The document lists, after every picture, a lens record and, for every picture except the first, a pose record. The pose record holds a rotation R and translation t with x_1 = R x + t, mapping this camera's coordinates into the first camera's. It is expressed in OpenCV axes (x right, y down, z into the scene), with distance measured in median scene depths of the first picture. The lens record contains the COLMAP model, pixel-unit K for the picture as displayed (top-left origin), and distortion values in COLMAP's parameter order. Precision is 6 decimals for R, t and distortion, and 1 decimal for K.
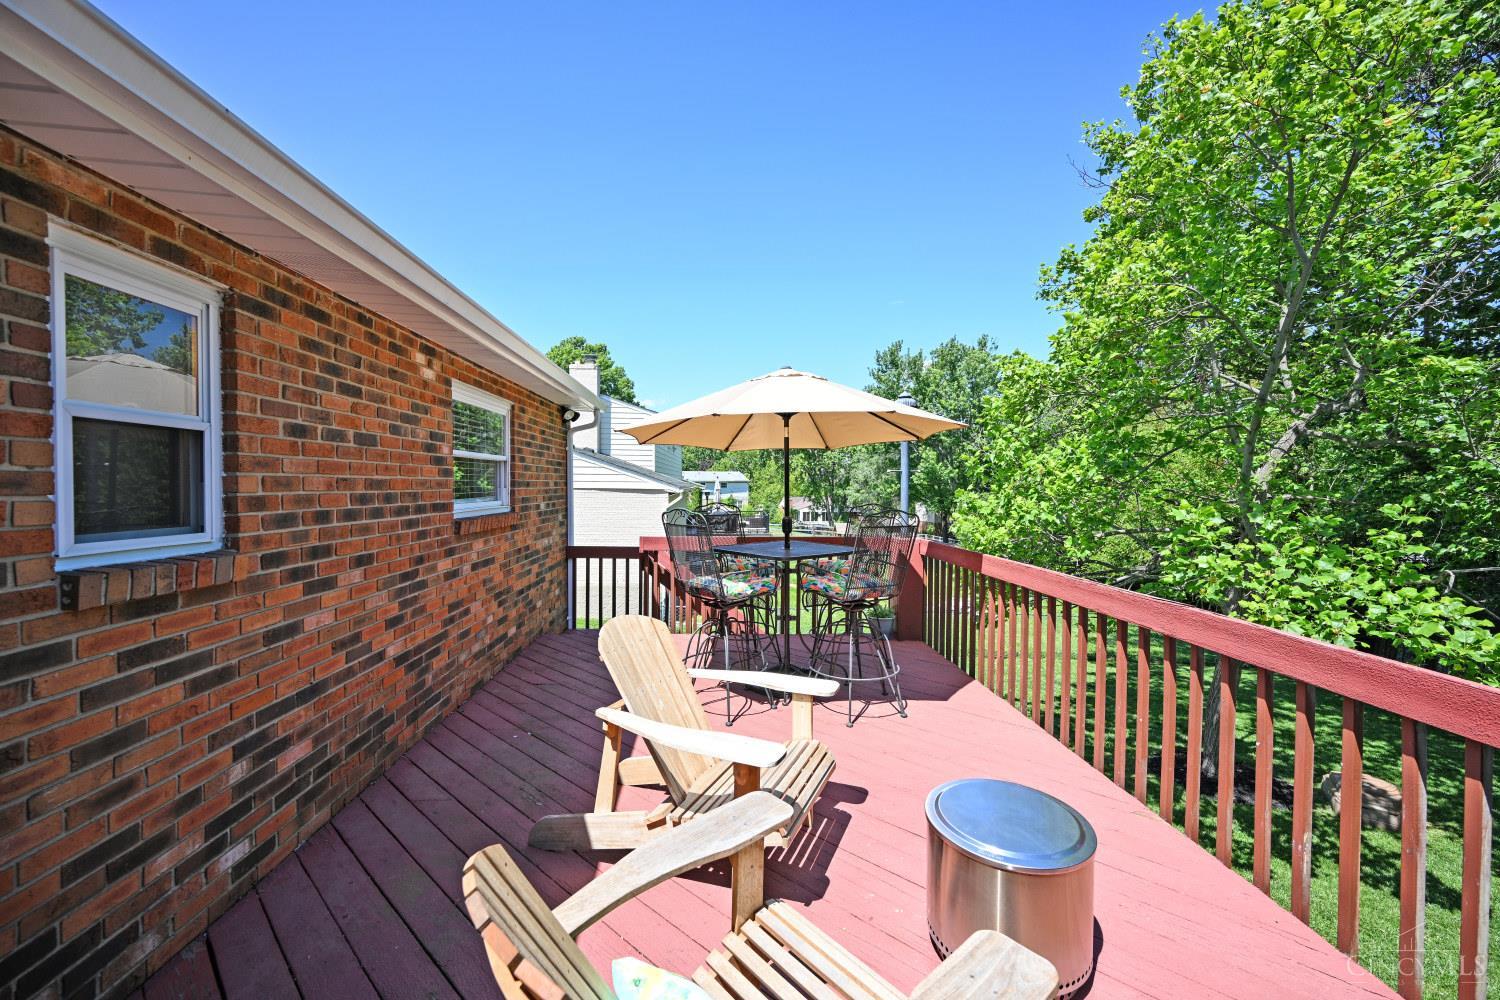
lens RADIAL K [[594.8, 0, 749.2], [0, 594.8, 500.1], [0, 0, 1]] dist [0.000535, 0.000635]
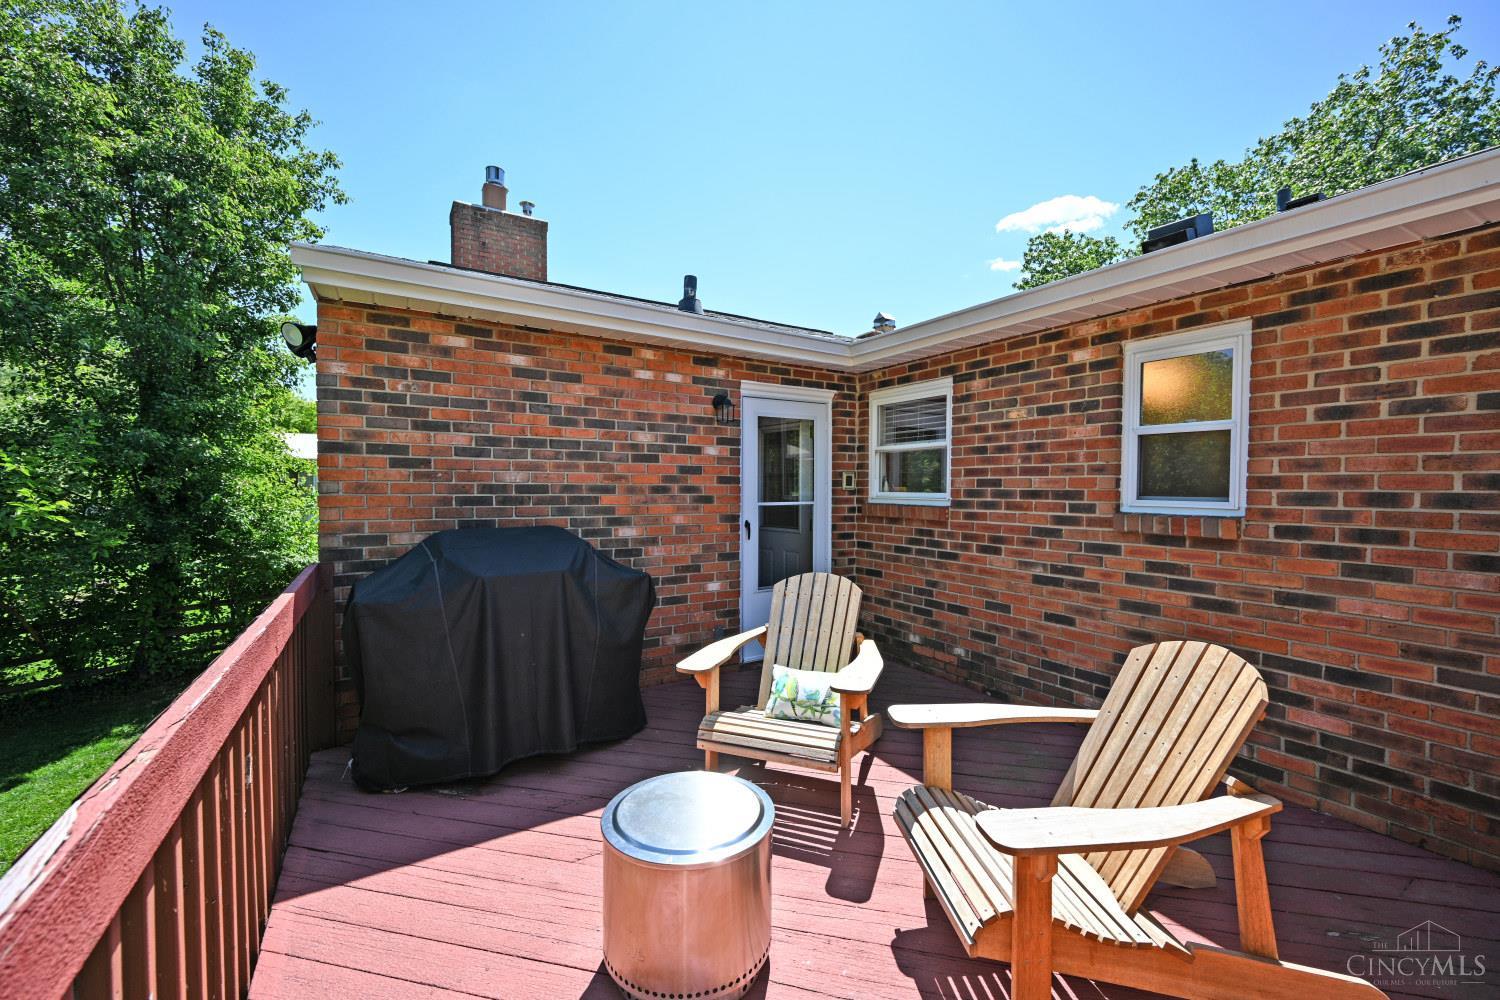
lens RADIAL K [[594.8, 0, 762.2], [0, 594.8, 499.2], [0, 0, 1]] dist [0.000535, 0.000635]
pose [[-0.881161, 0.000509, -0.472816, 0.591808], [-0.021697, 0.998902, 0.041510, 0.010790], [0.472318, 0.046836, -0.880183, 1.417279]]
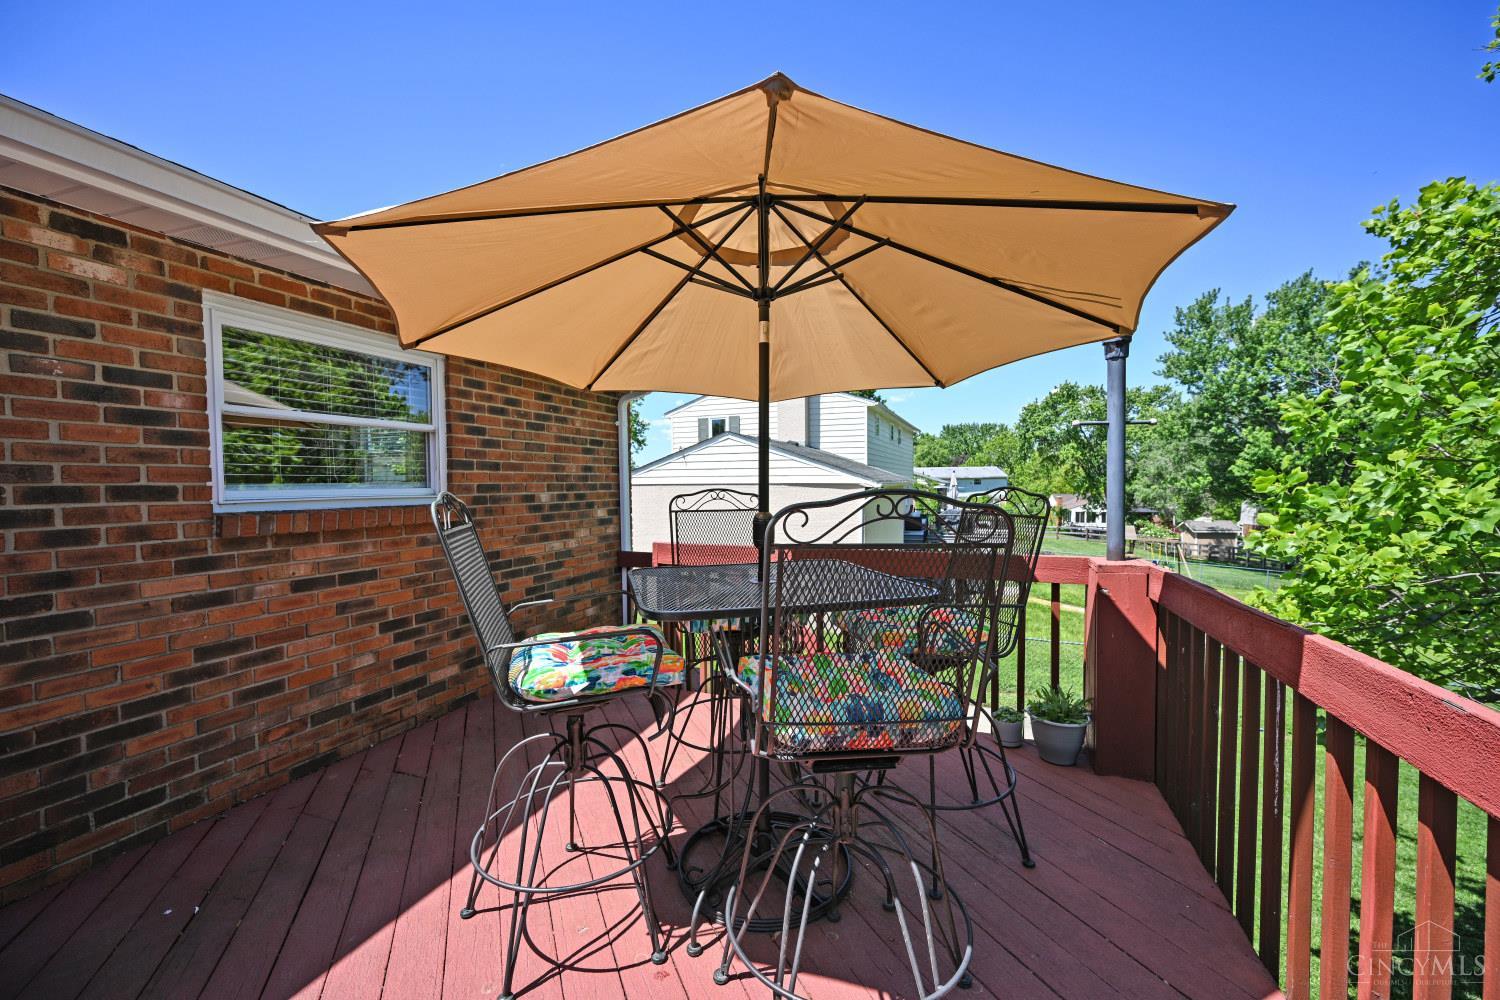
lens RADIAL K [[594.8, 0, 745.4], [0, 594.8, 504.7], [0, 0, 1]] dist [0.000535, 0.000635]
pose [[0.910589, 0.005377, -0.413279, 0.027723], [-0.000925, 0.999939, 0.010972, 0.001564], [0.413312, -0.009608, 0.910539, 0.064099]]
